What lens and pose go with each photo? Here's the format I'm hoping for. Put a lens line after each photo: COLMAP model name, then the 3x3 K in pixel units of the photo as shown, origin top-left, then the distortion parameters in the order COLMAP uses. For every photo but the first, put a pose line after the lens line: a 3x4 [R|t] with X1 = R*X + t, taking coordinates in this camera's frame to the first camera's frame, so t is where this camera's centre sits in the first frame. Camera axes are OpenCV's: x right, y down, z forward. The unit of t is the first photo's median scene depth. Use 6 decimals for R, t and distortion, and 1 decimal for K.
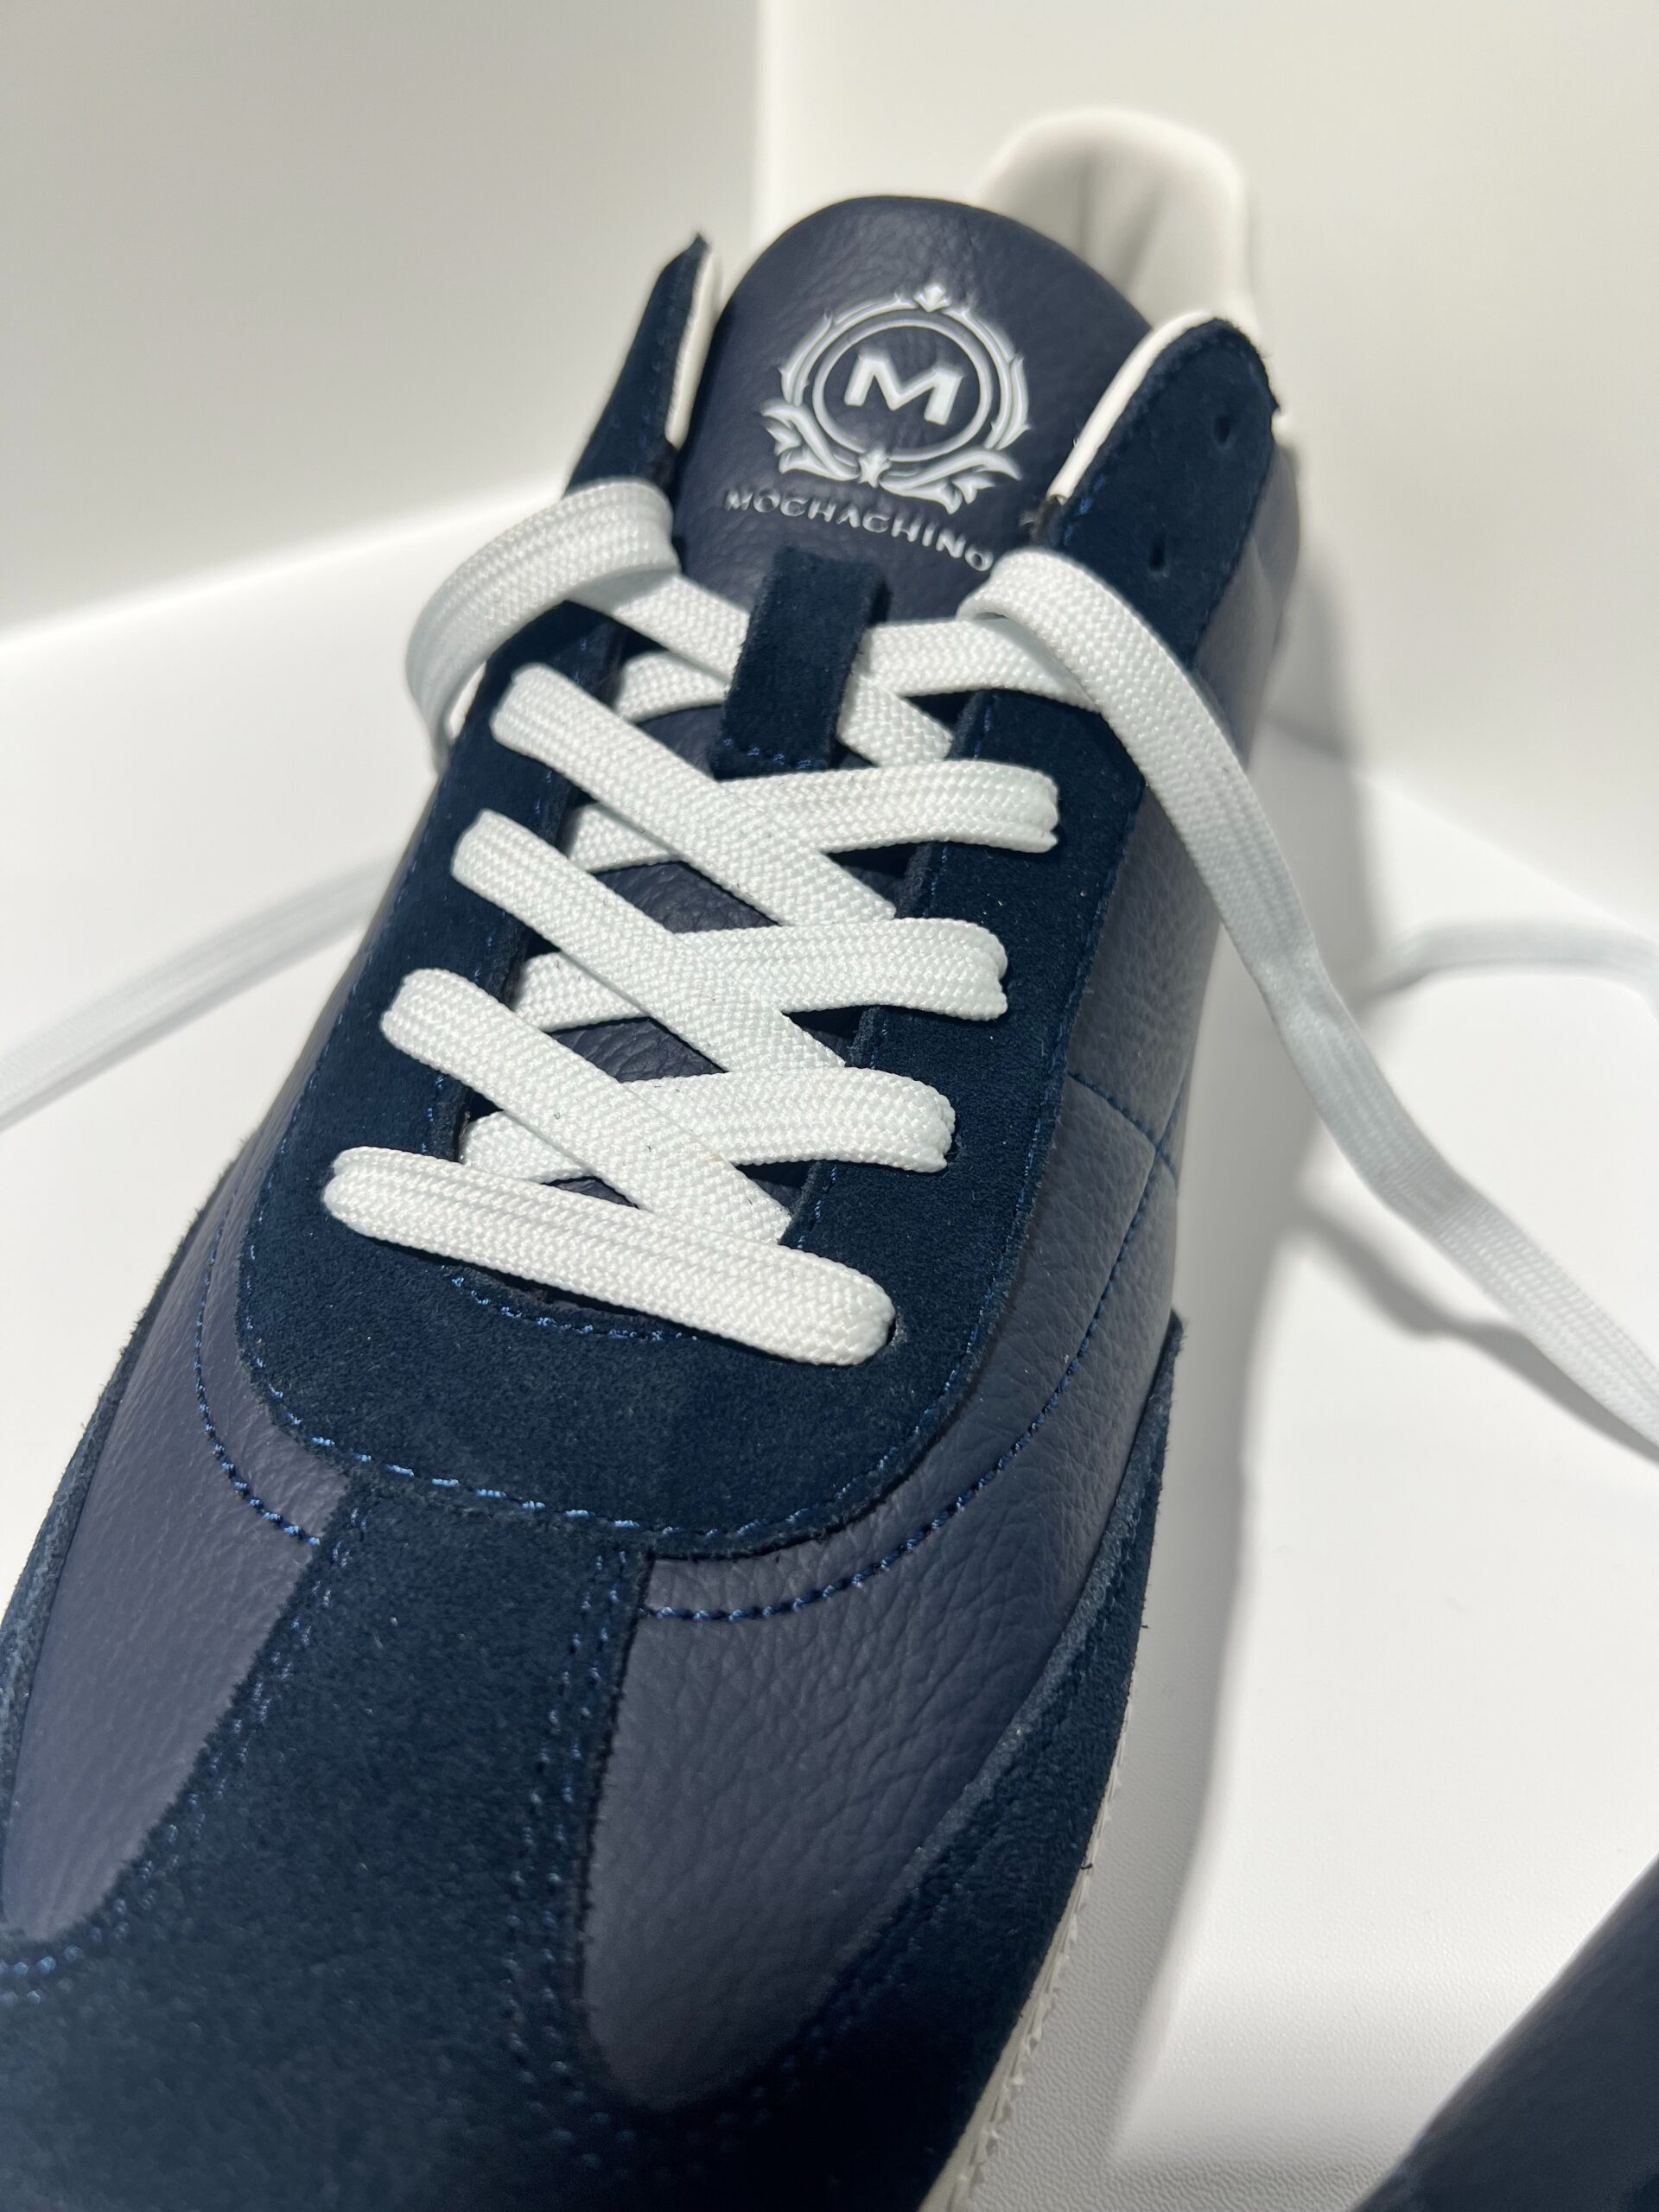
lens RADIAL K [[1599.7, 0, 829.5], [0, 1599.7, 1106.0], [0, 0, 1]] dist [0.137888, -0.281350]
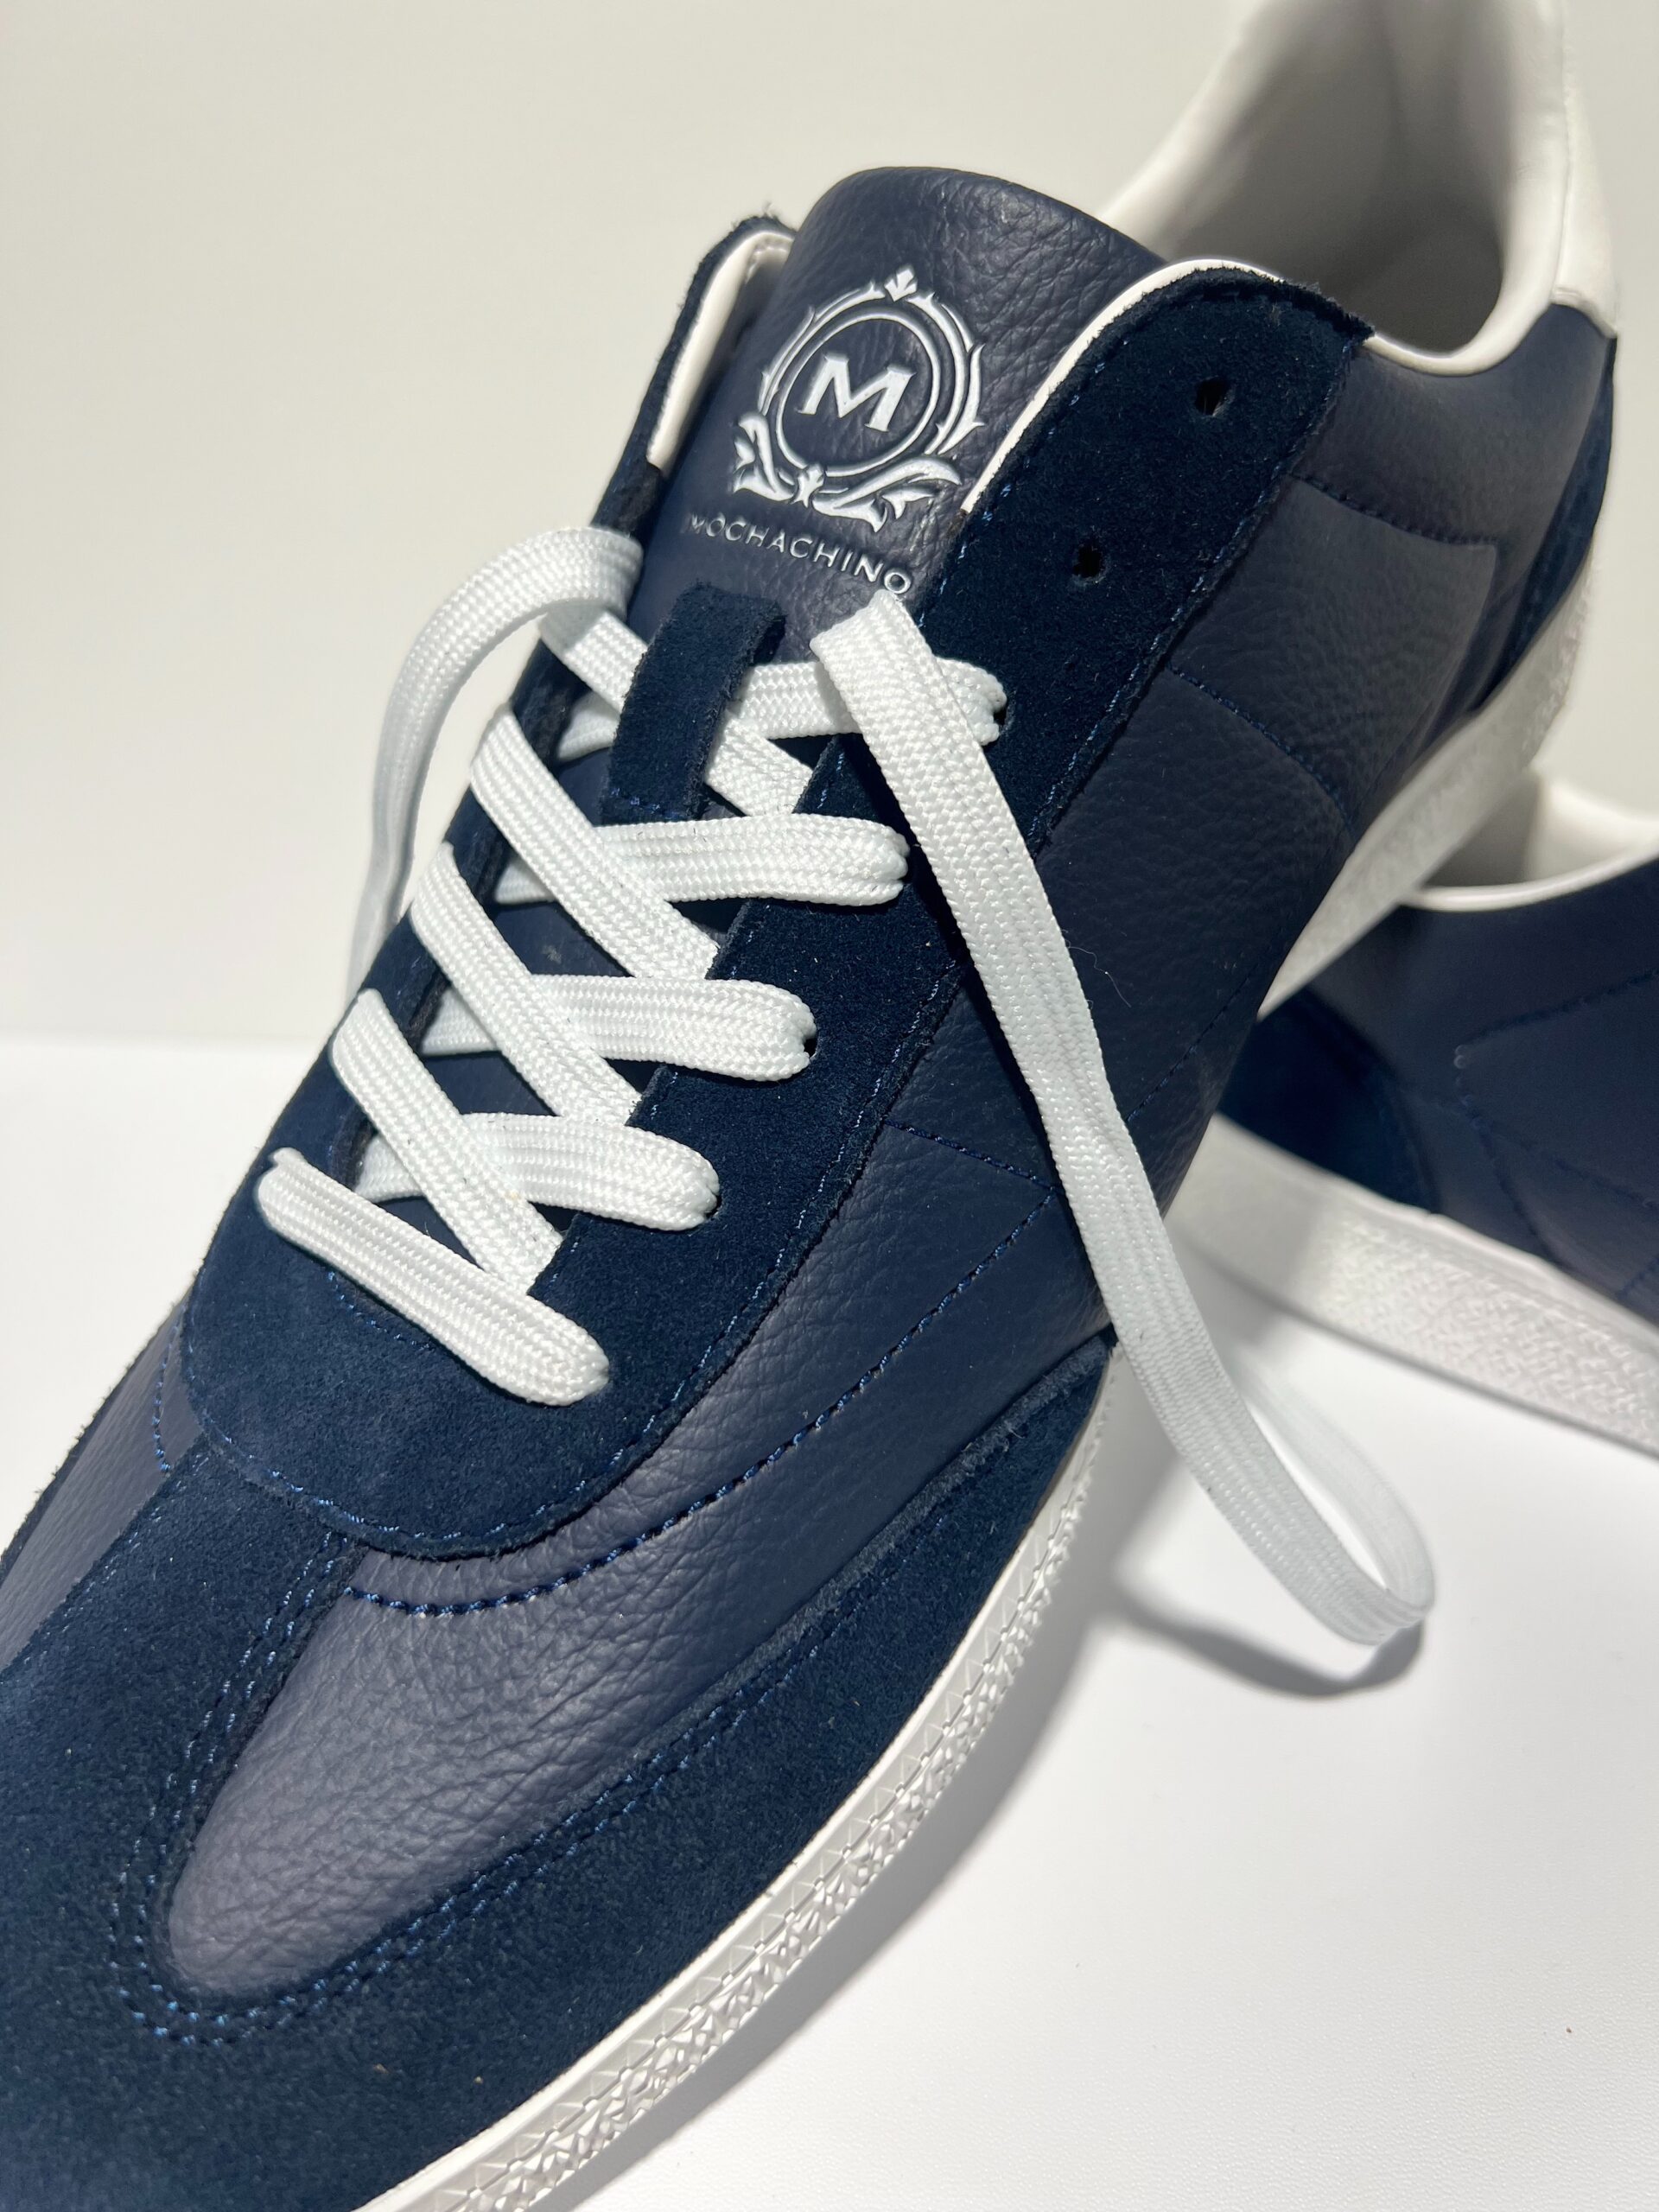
lens RADIAL K [[1599.7, 0, 829.5], [0, 1599.7, 1106.0], [0, 0, 1]] dist [0.137888, -0.281350]
pose [[0.915602, 0.086681, -0.392632, 0.476425], [-0.035207, 0.990019, 0.136466, -0.159990], [0.400542, -0.111125, 0.909515, 0.065095]]
